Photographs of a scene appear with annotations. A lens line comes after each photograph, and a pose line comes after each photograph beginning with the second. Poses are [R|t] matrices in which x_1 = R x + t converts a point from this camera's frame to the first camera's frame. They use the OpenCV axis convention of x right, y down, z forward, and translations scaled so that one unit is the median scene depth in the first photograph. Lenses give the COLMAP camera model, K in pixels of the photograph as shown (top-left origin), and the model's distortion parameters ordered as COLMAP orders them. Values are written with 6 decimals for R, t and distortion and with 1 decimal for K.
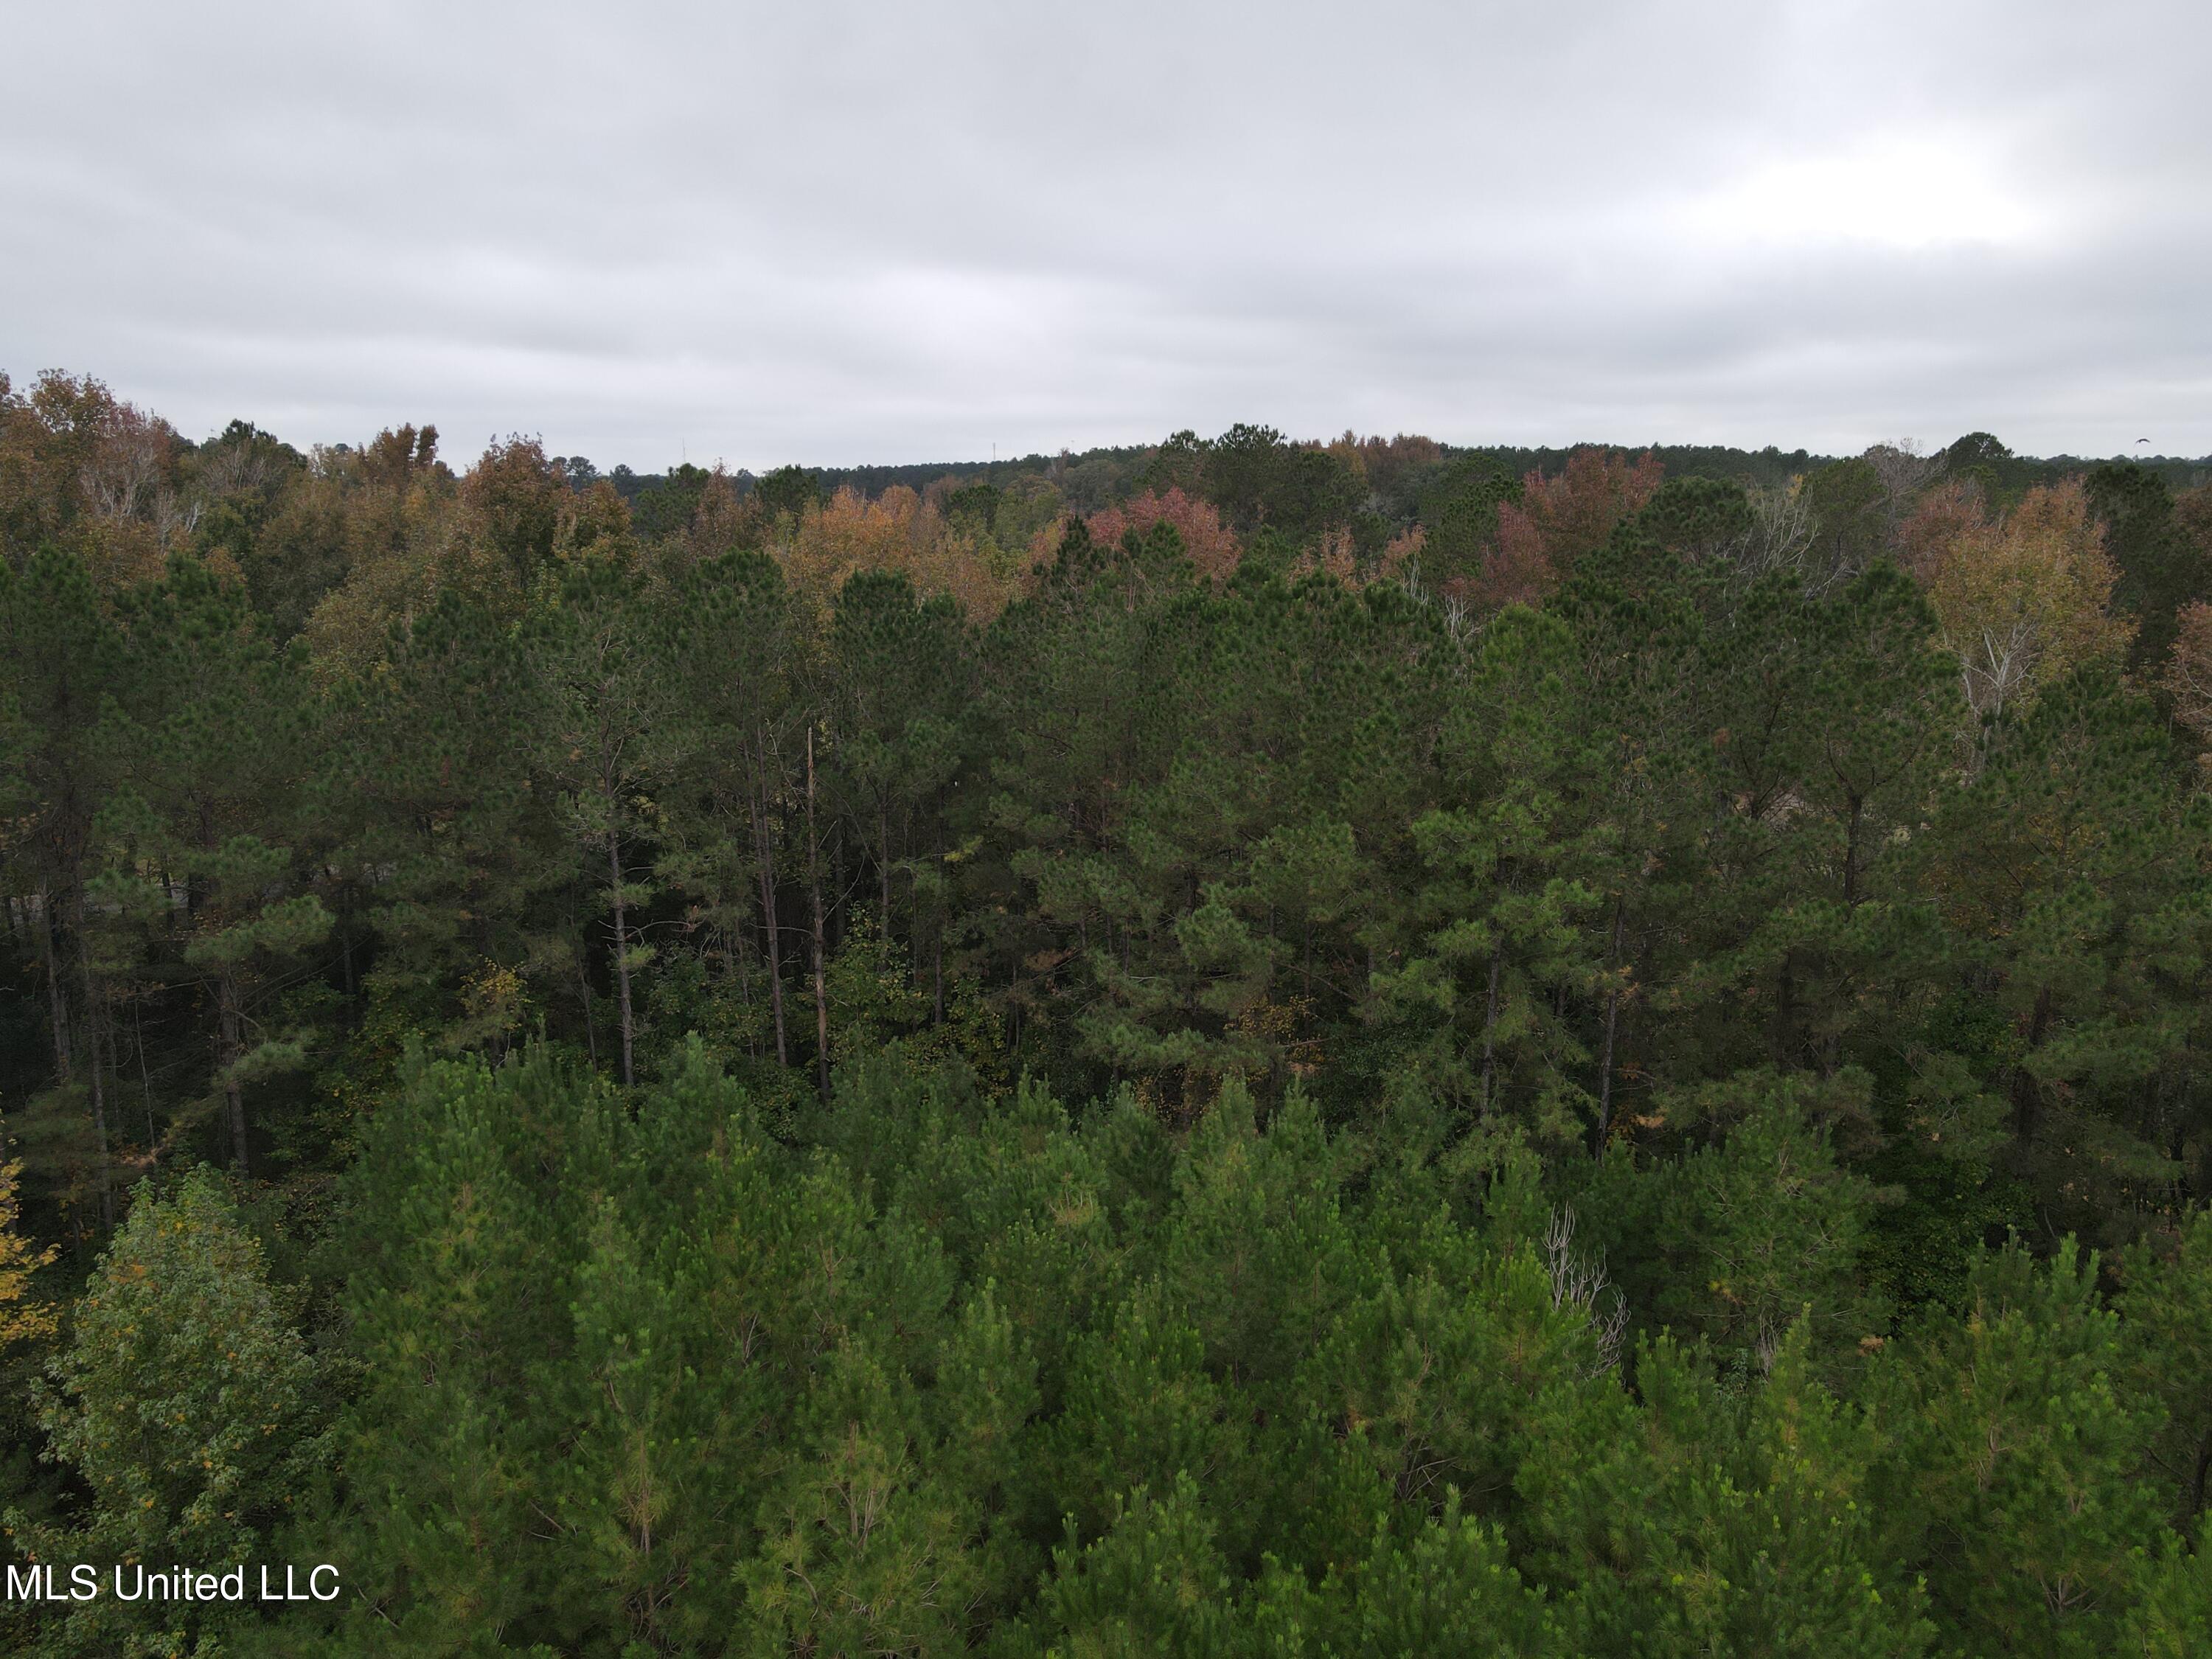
lens RADIAL K [[1626.3, 0, 1099.0], [0, 1626.3, 832.5], [0, 0, 1]] dist [0.003197, 0.032147]
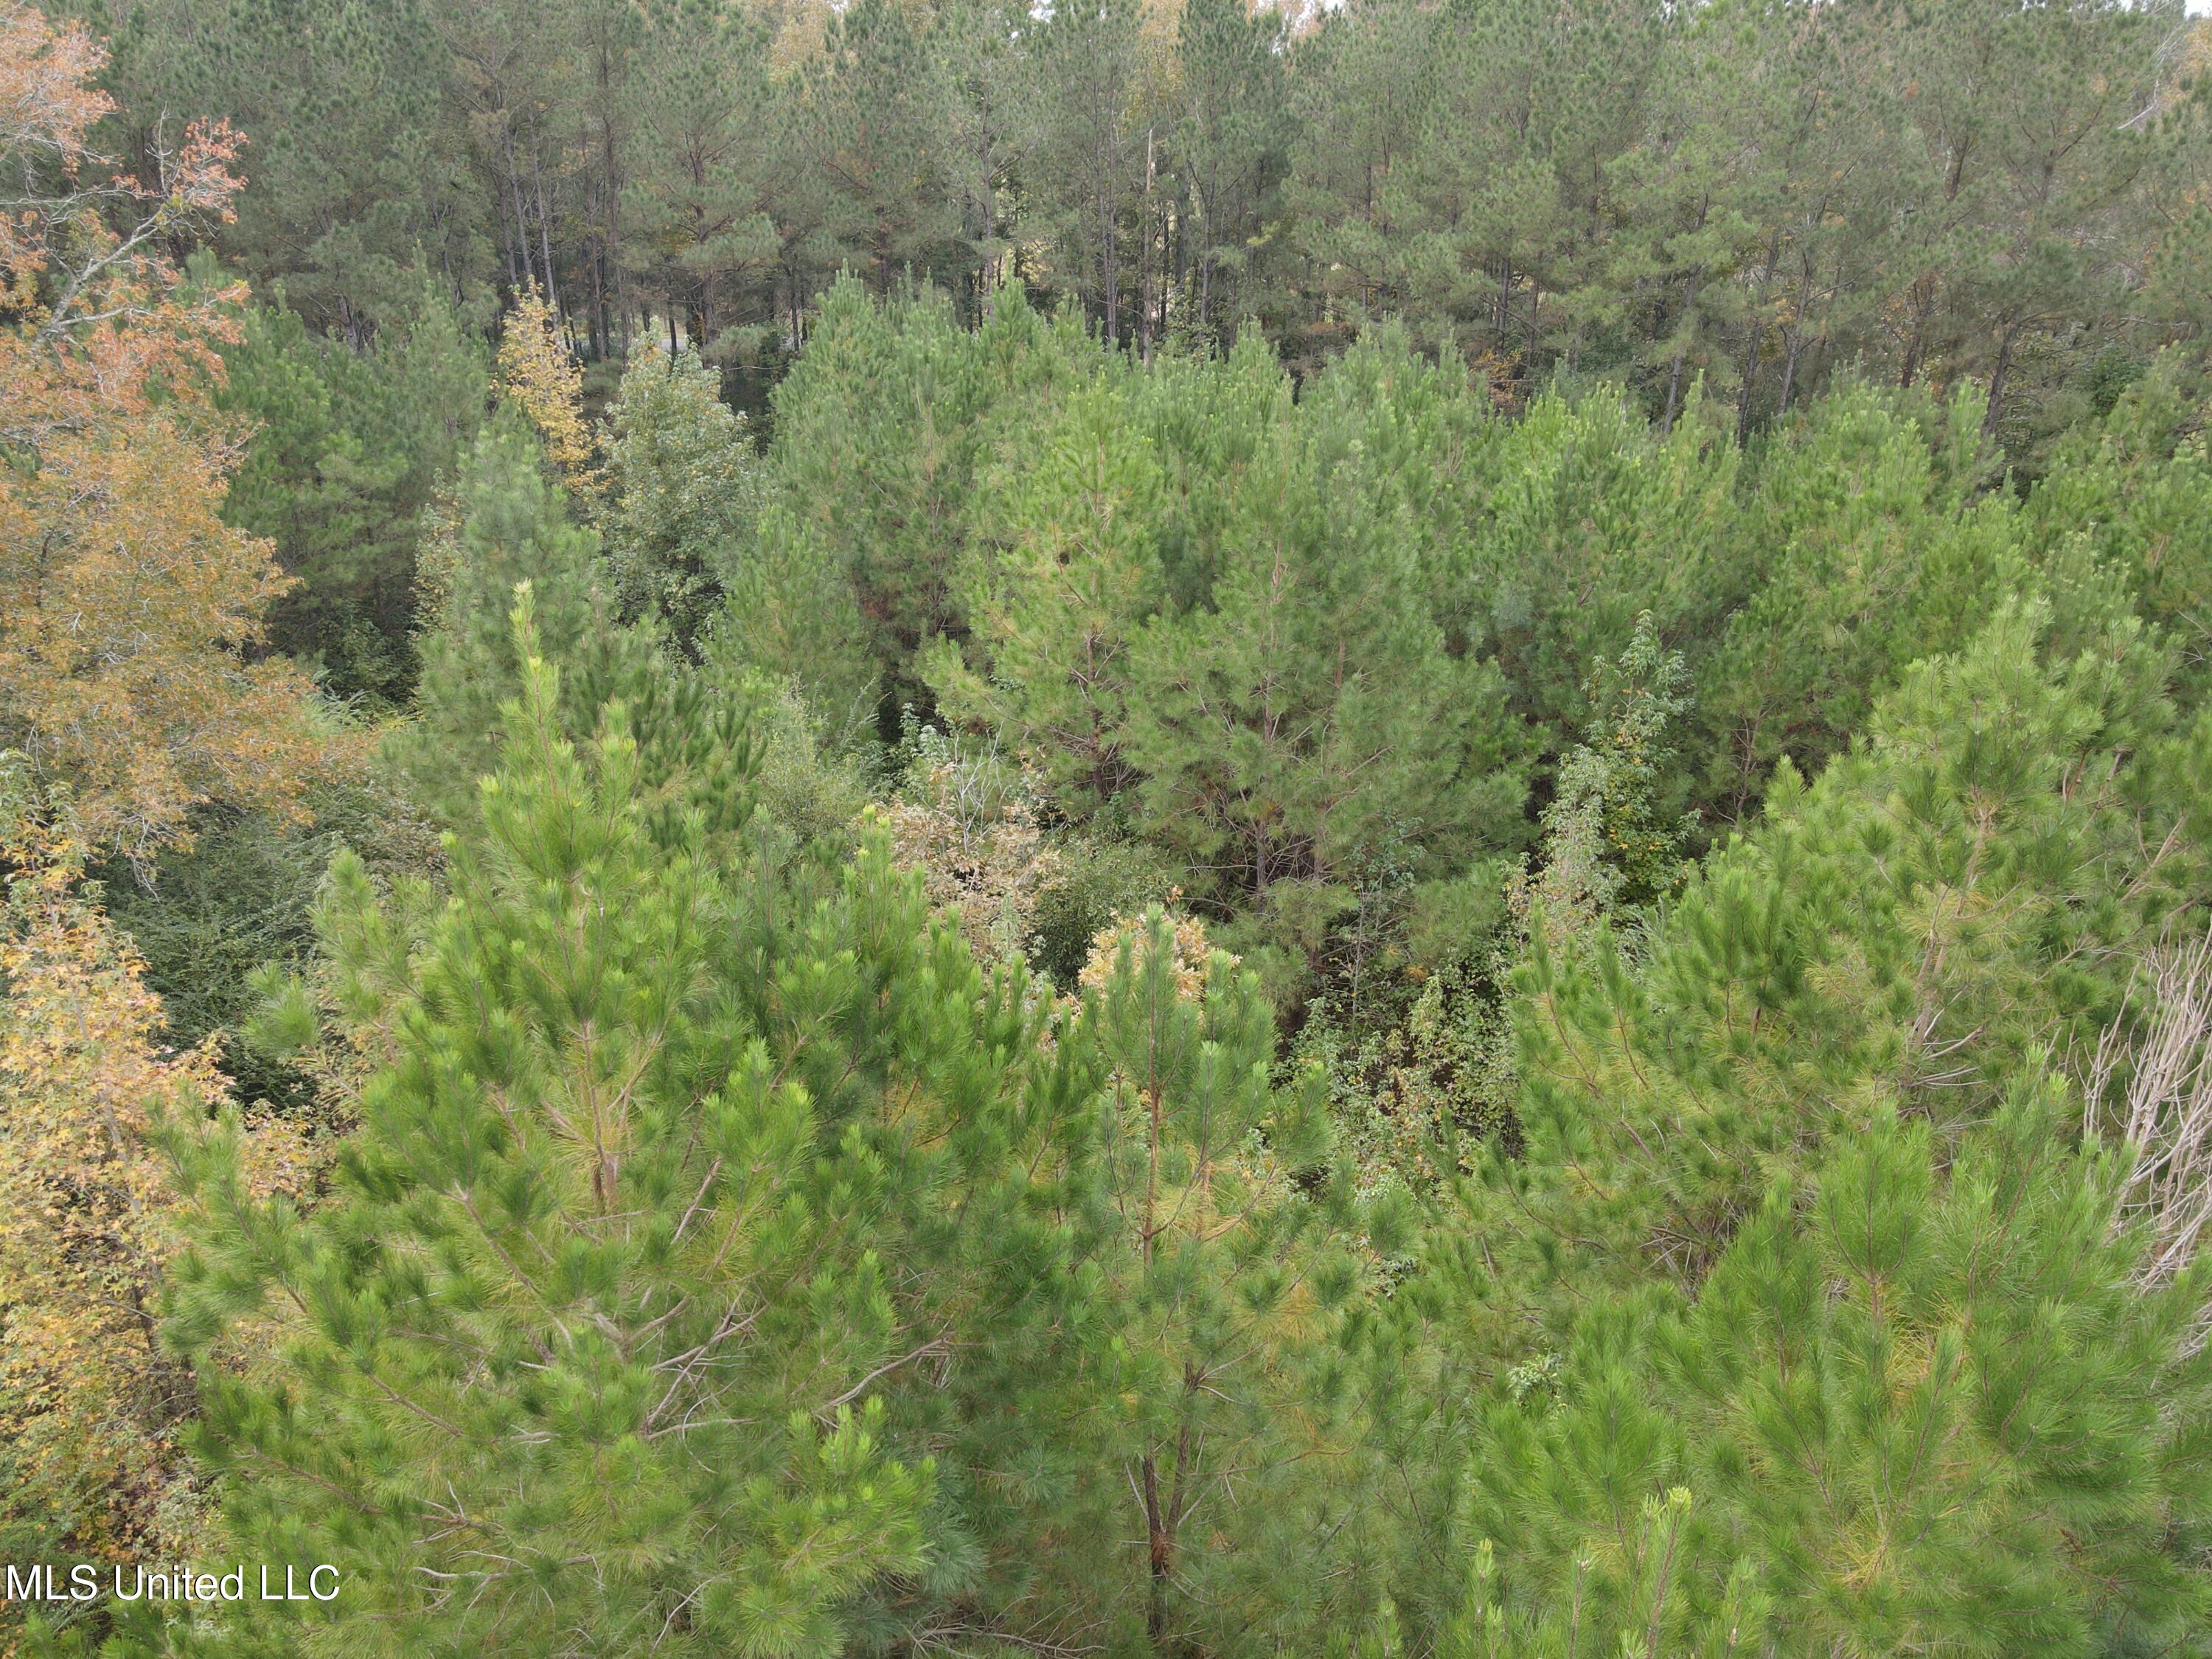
lens RADIAL K [[1626.8, 0, 1106.0], [0, 1626.8, 829.5], [0, 0, 1]] dist [0.090354, -0.081950]
pose [[0.960823, 0.117221, -0.251153, 0.155575], [-0.063206, 0.974953, 0.213239, 0.179151], [0.269859, -0.189011, 0.944167, -0.256389]]
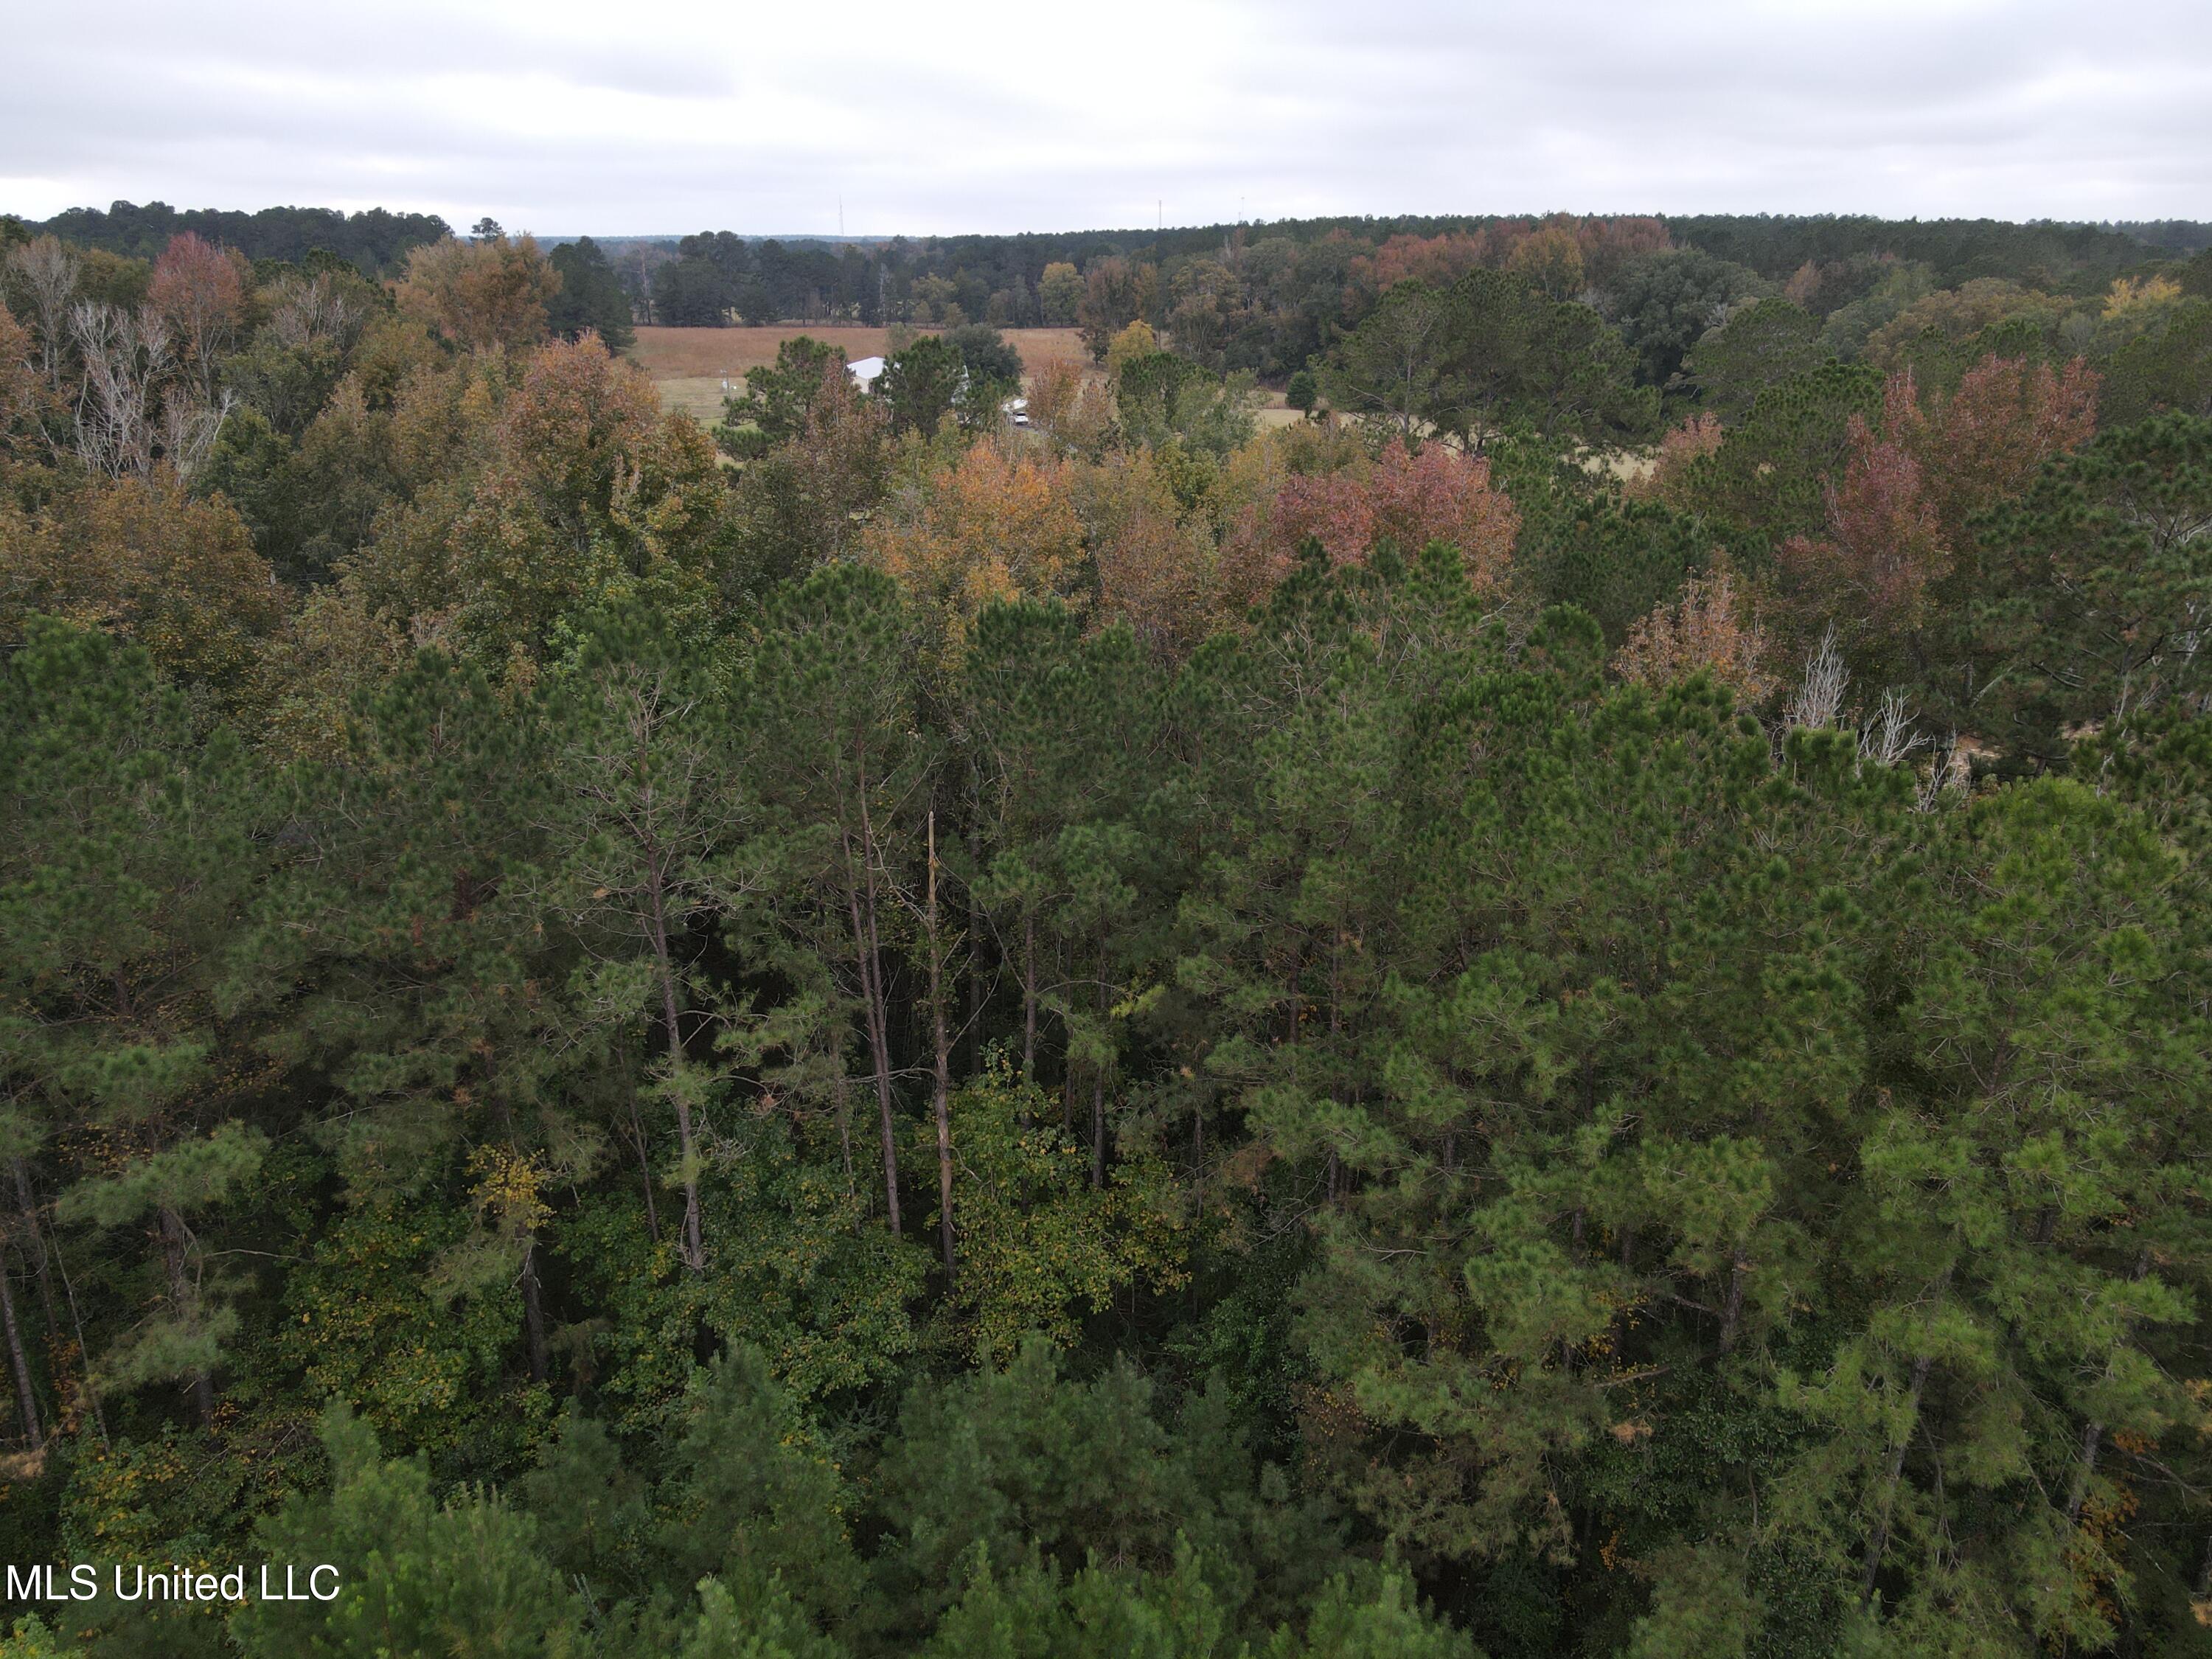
lens RADIAL K [[1626.3, 0, 1099.0], [0, 1626.3, 832.5], [0, 0, 1]] dist [0.003197, 0.032147]
pose [[0.995256, 0.034698, -0.090892, -0.035430], [-0.021957, 0.990245, 0.137596, -0.155431], [0.094779, -0.134947, 0.986309, 0.280520]]
